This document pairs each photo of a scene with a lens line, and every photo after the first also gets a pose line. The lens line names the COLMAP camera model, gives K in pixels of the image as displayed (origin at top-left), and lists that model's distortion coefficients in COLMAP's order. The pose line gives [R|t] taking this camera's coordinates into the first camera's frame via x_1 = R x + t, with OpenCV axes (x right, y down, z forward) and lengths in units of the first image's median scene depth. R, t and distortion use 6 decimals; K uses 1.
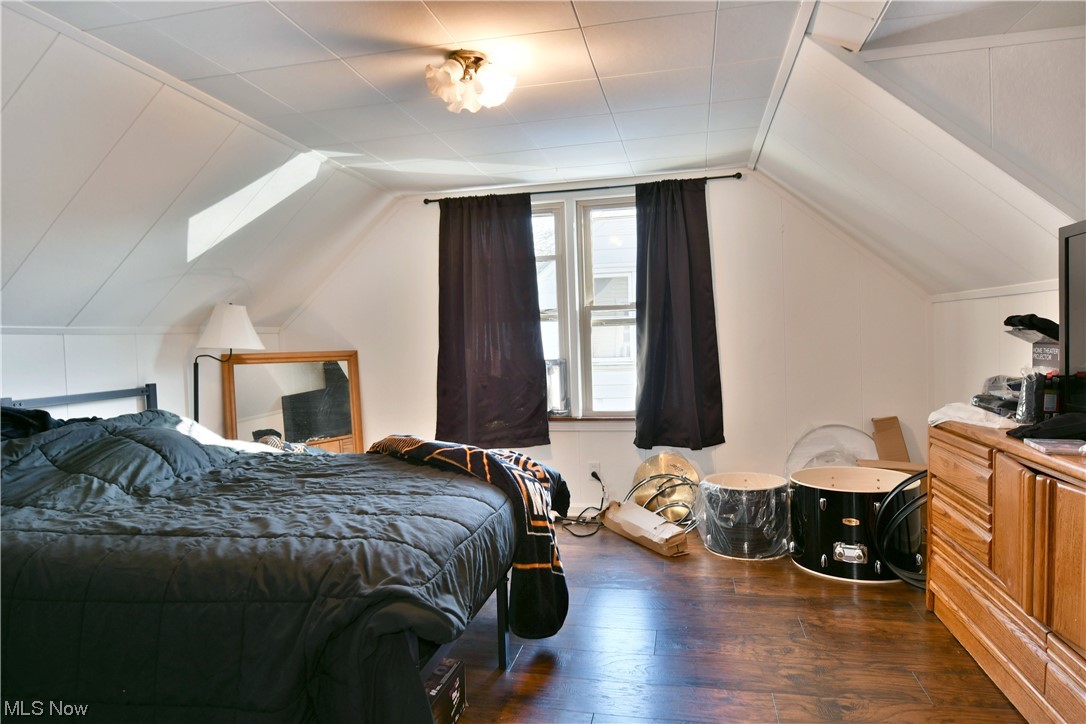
lens RADIAL K [[669.7, 0, 539.6], [0, 669.7, 366.7], [0, 0, 1]] dist [-0.015358, -0.004225]
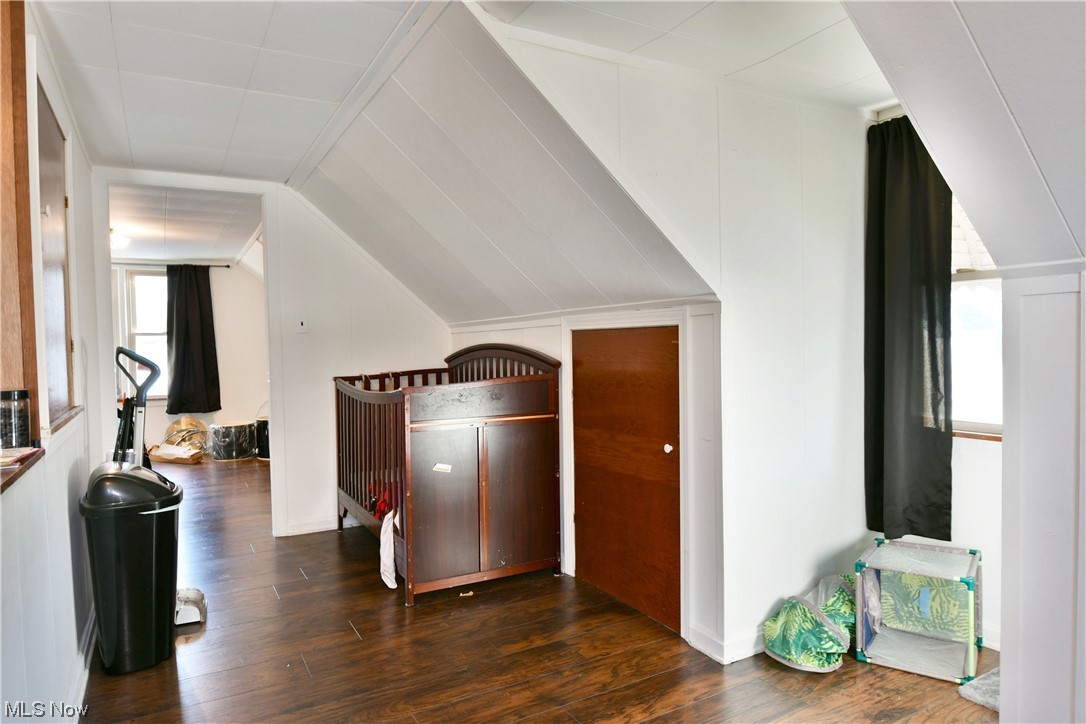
lens RADIAL K [[669.7, 0, 541.6], [0, 669.7, 361.9], [0, 0, 1]] dist [-0.015358, -0.004225]
pose [[0.741794, -0.000105, 0.670628, -0.365548], [0.019735, 0.999570, -0.021673, 0.050363], [-0.670338, 0.029312, 0.741477, -1.161299]]
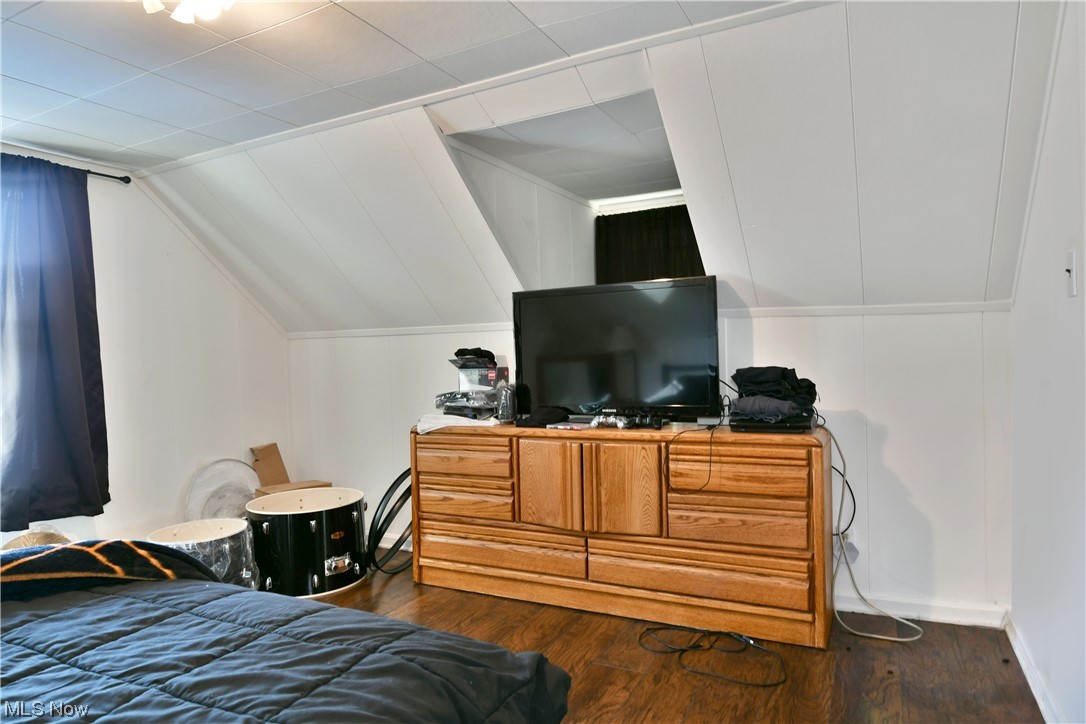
lens RADIAL K [[669.7, 0, 539.7], [0, 669.7, 368.2], [0, 0, 1]] dist [-0.015358, -0.004225]
pose [[0.250051, 0.001504, 0.968231, -0.454828], [0.062047, 0.997918, -0.017574, -0.000093], [-0.966243, 0.064470, 0.249437, 0.350032]]
